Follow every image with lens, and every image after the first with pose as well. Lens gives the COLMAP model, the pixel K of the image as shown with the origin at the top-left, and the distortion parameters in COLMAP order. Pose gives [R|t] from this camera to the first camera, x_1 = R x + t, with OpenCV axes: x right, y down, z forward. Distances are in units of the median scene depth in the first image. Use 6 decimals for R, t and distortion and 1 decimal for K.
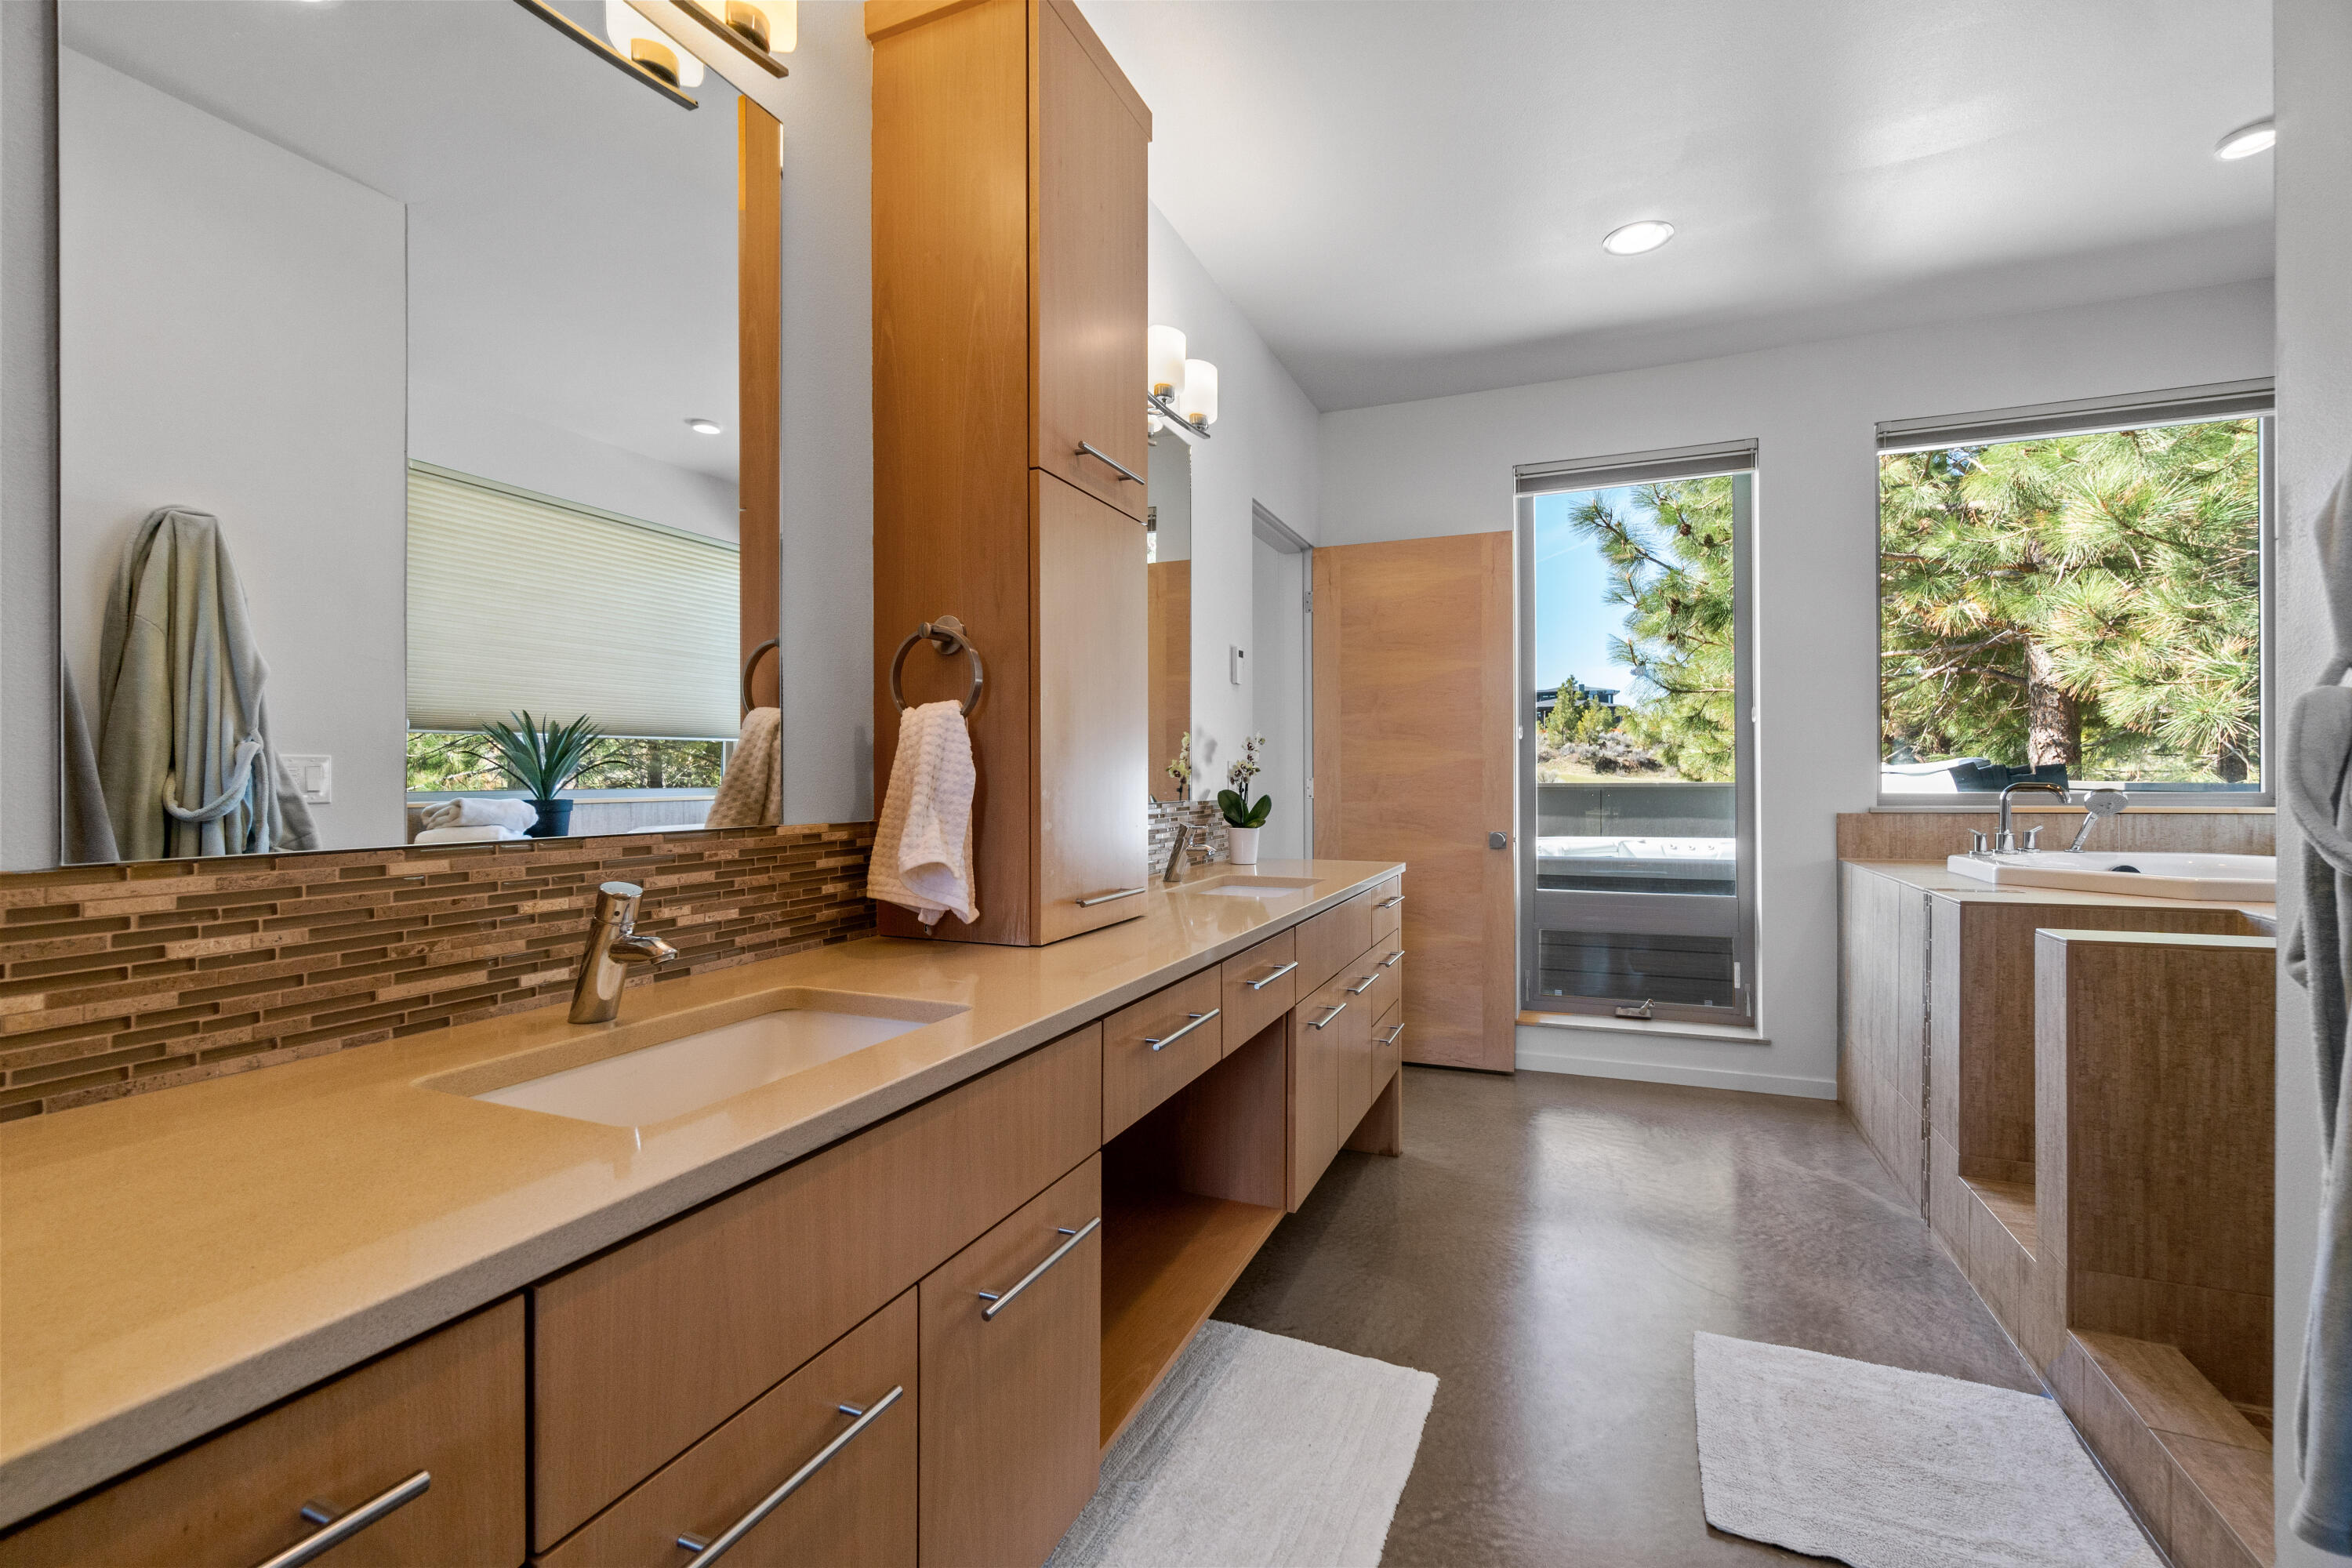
lens RADIAL K [[1003.6, 0, 1191.1], [0, 1003.6, 780.3], [0, 0, 1]] dist [-0.004313, 0.000260]
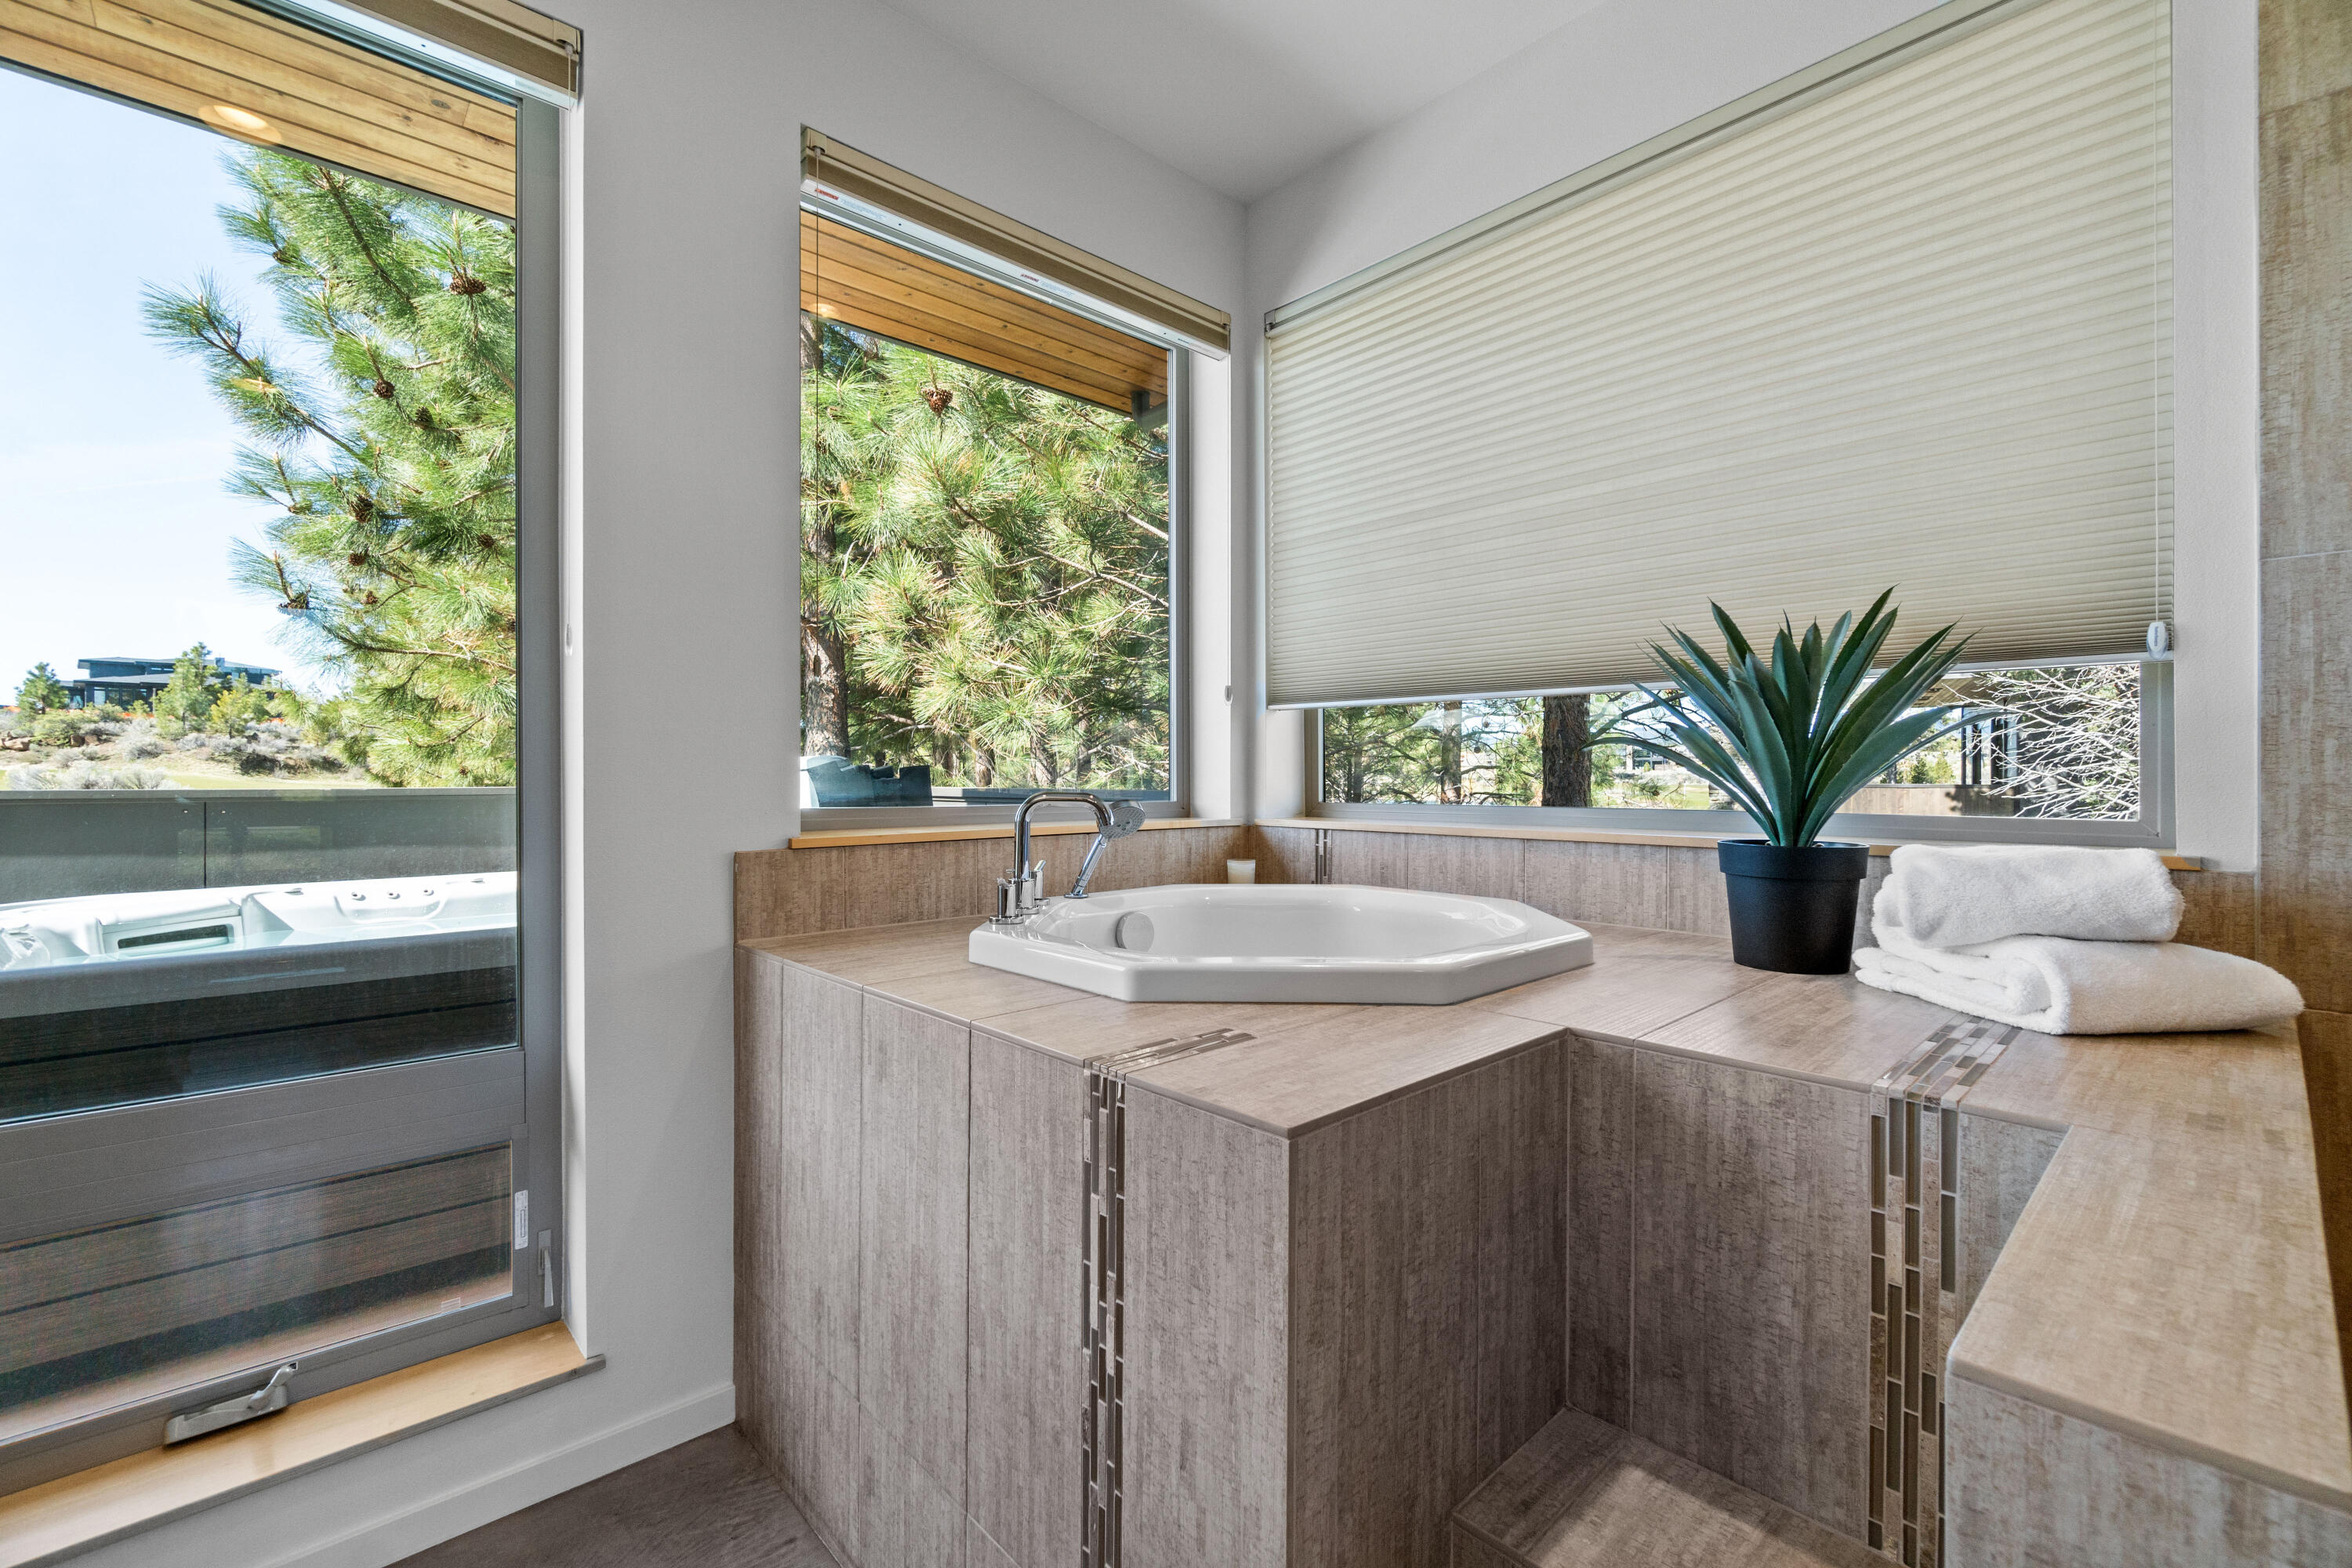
lens RADIAL K [[1003.6, 0, 1191.1], [0, 1003.6, 780.3], [0, 0, 1]] dist [-0.004313, 0.000260]
pose [[0.415832, 0.004362, 0.909431, 0.185677], [-0.001188, 0.999990, -0.004253, -0.001473], [-0.909441, 0.000688, 0.415833, 0.385974]]
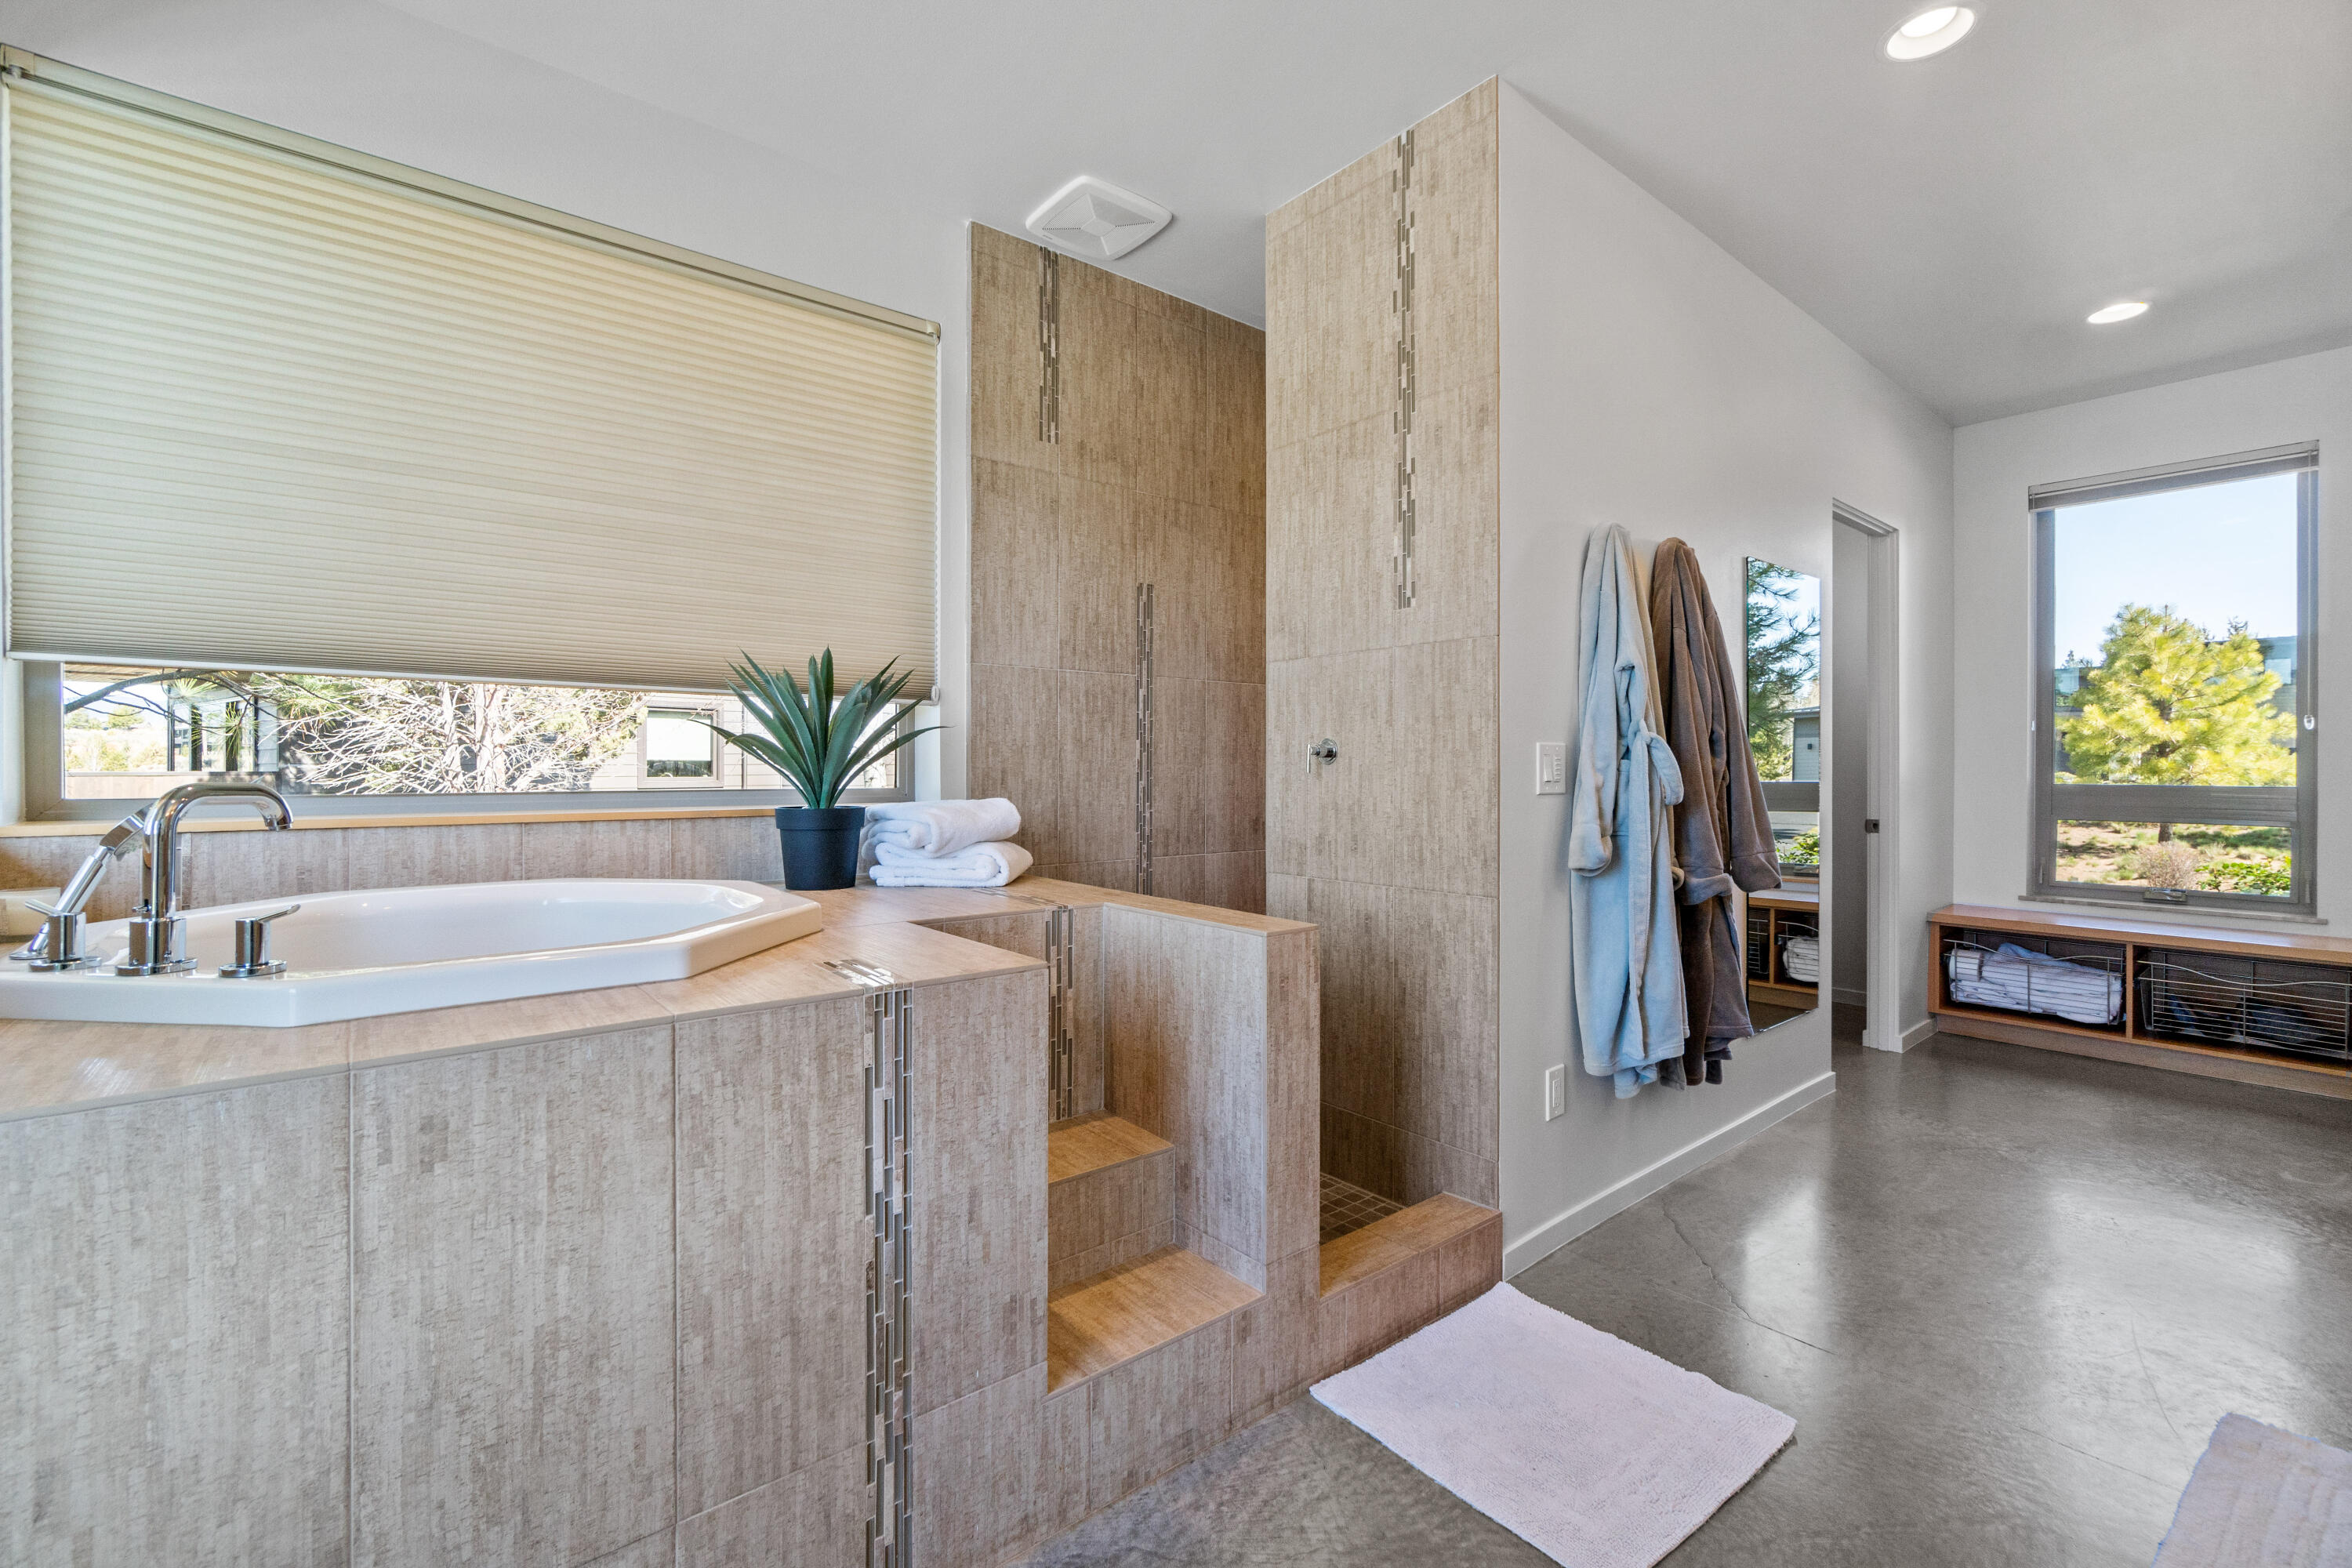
lens RADIAL K [[1013.6, 0, 1180.5], [0, 1013.6, 769.3], [0, 0, 1]] dist [-0.008570, -0.000236]
pose [[-0.881156, 0.003732, 0.472811, 0.169880], [0.004859, 0.999988, 0.001164, -0.001219], [-0.472800, 0.003323, -0.881163, 0.663320]]
